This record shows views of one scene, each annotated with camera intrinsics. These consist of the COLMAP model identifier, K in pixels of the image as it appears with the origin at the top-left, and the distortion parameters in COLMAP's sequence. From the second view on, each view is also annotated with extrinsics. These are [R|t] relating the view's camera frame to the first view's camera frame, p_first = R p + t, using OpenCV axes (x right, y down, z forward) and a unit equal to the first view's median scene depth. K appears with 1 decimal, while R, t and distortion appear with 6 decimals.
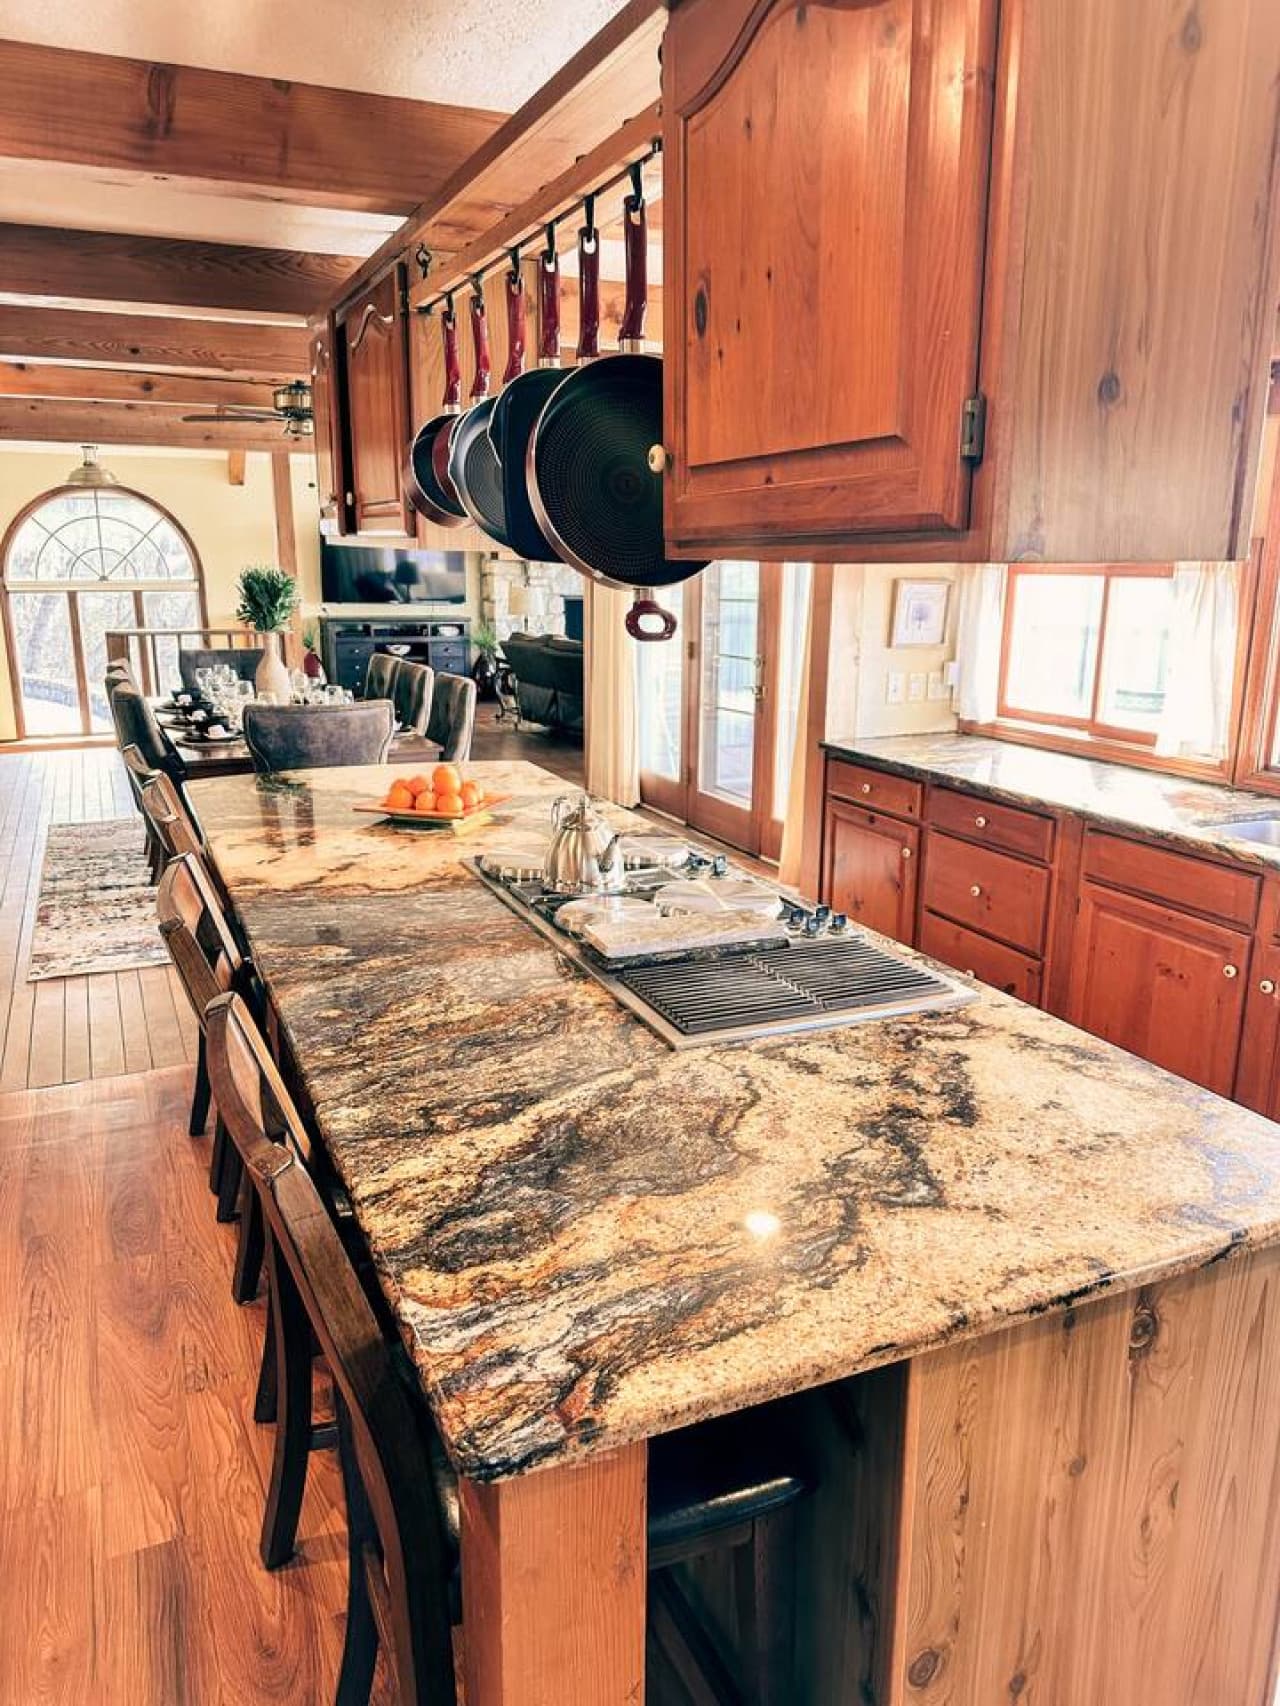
lens RADIAL K [[1216.1, 0, 643.8], [0, 1216.1, 877.1], [0, 0, 1]] dist [0.171324, -0.340771]
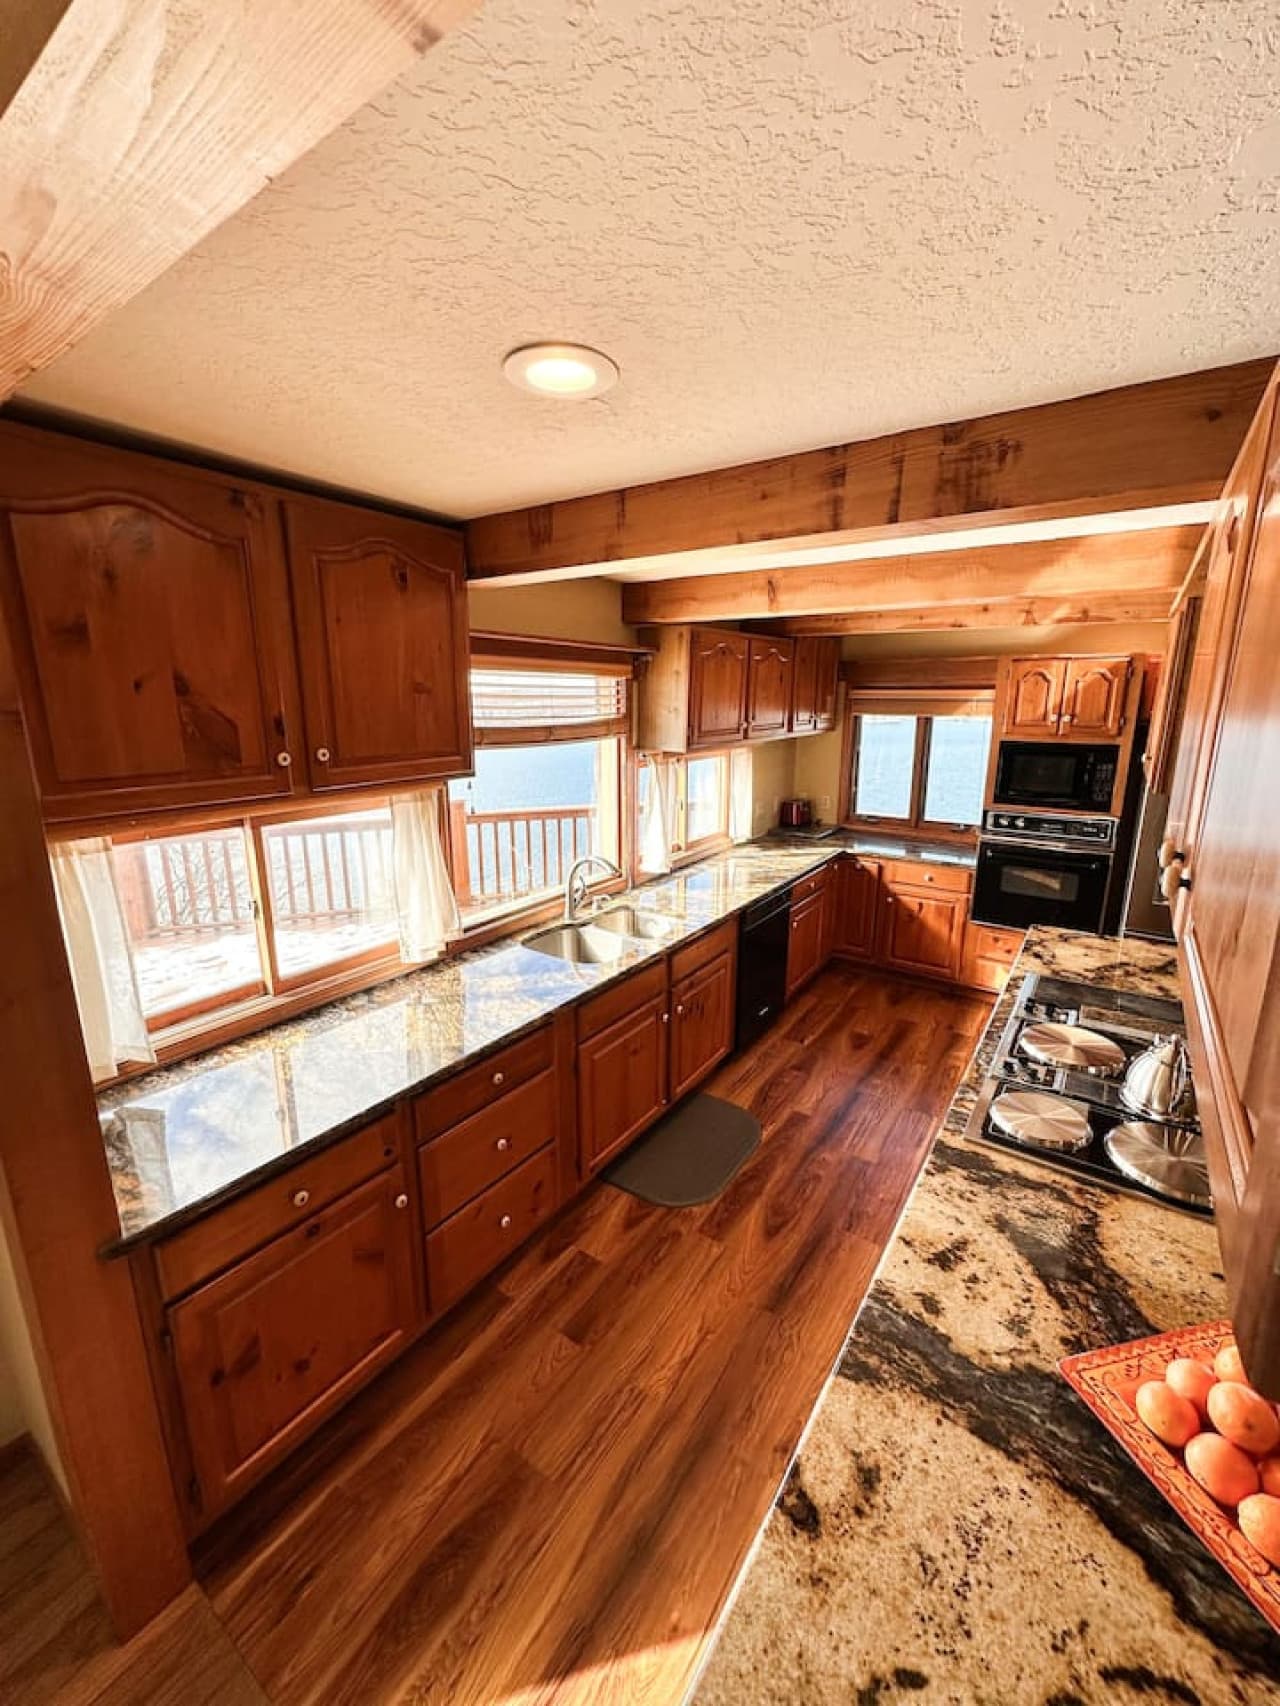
lens RADIAL K [[681.7, 0, 645.5], [0, 681.7, 853.8], [0, 0, 1]] dist [-0.001161, 0.000117]
pose [[-0.512485, -0.202112, 0.834572, -0.336478], [0.216573, 0.910063, 0.353384, -0.637306], [-0.830937, 0.361850, -0.422621, 1.844590]]
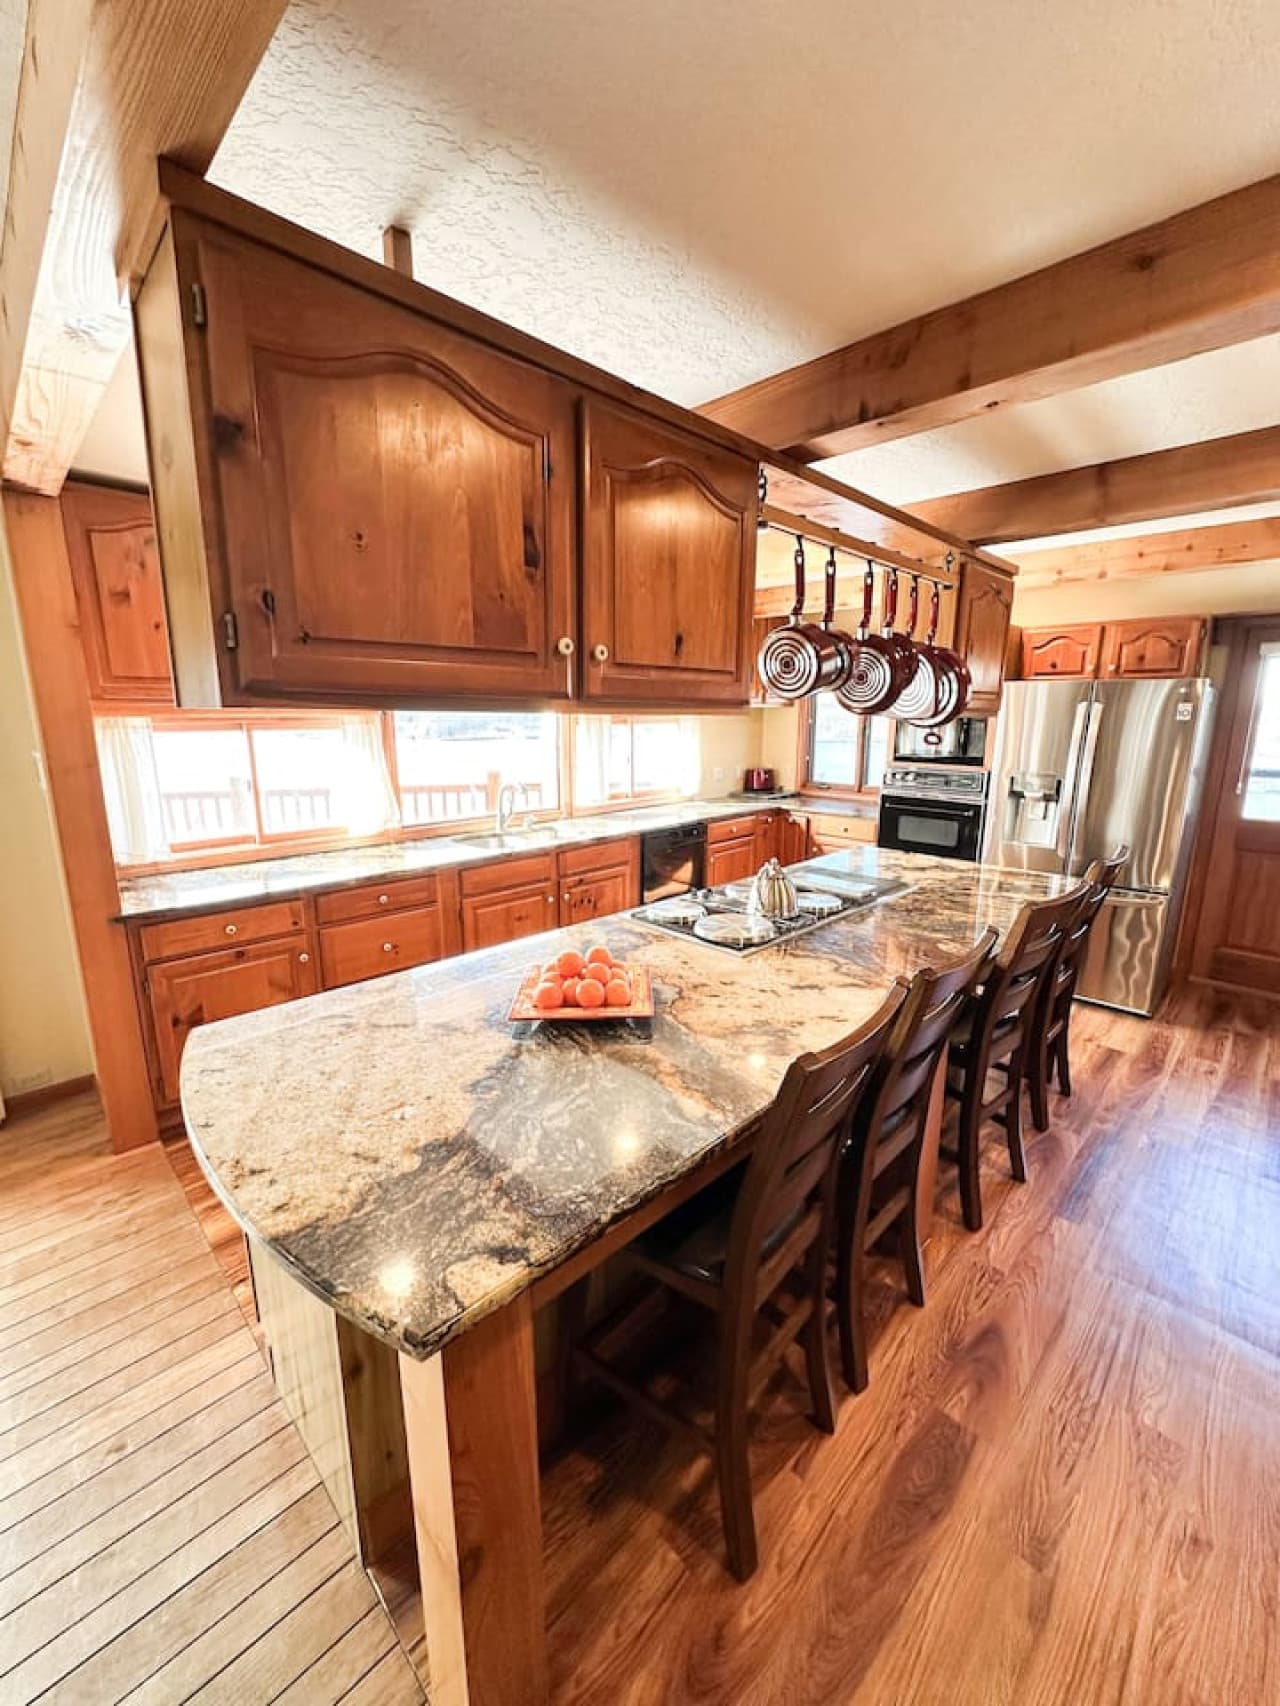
lens RADIAL K [[681.7, 0, 645.5], [0, 681.7, 853.8], [0, 0, 1]] dist [-0.001161, 0.000117]
pose [[-0.360005, -0.202232, 0.910768, -0.951890], [0.235656, 0.924856, 0.298509, -0.449379], [-0.902698, 0.322093, -0.285295, 1.615613]]
